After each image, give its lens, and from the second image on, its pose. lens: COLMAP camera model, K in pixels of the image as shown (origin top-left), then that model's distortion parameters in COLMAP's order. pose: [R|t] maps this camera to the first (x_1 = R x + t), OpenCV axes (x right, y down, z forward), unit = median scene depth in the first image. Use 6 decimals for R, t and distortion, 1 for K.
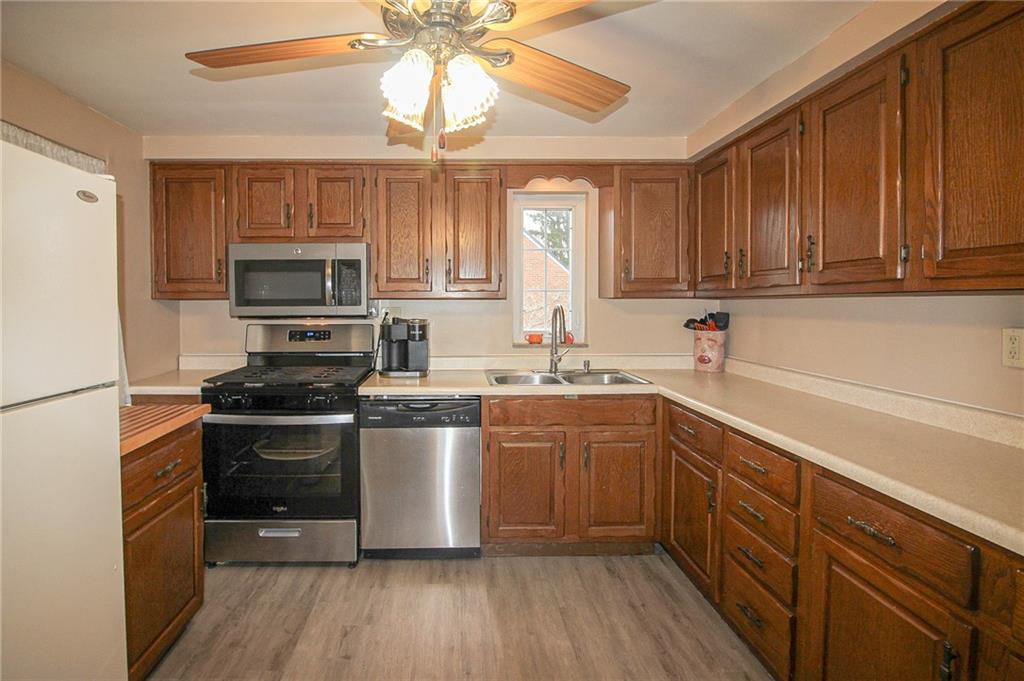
lens RADIAL K [[496.9, 0, 458.3], [0, 496.9, 313.9], [0, 0, 1]] dist [0.000690, -0.008921]
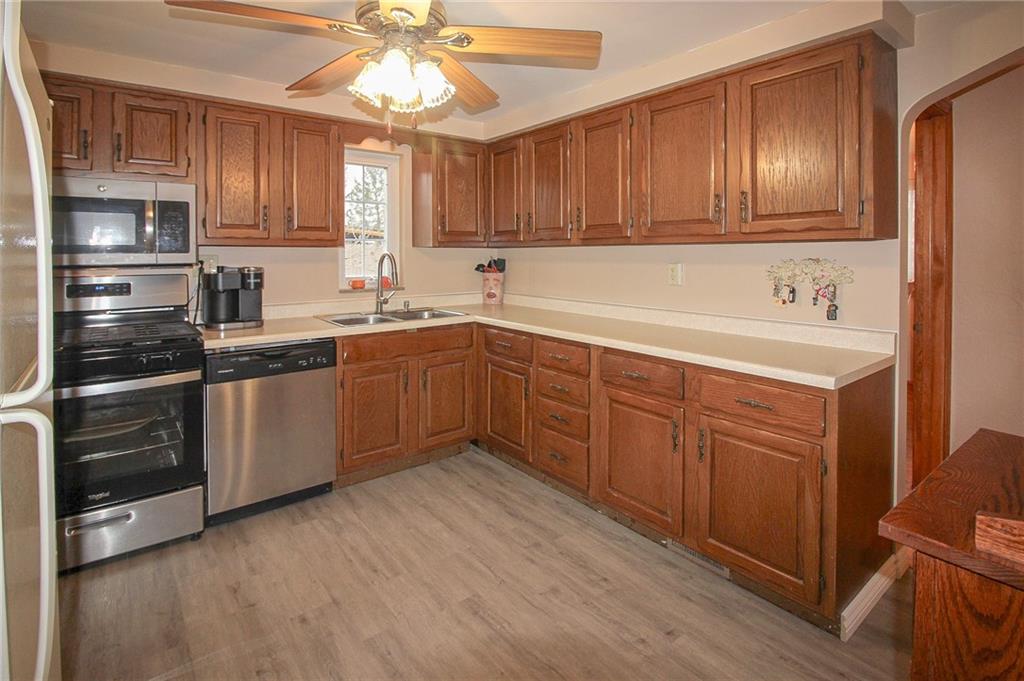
lens RADIAL K [[508.6, 0, 510.8], [0, 508.6, 256.4], [0, 0, 1]] dist [-0.002381, -0.000940]
pose [[0.794447, -0.002794, 0.607327, -0.309137], [0.013279, 0.999830, -0.012771, 0.009991], [-0.607188, 0.018210, 0.794349, -0.098211]]
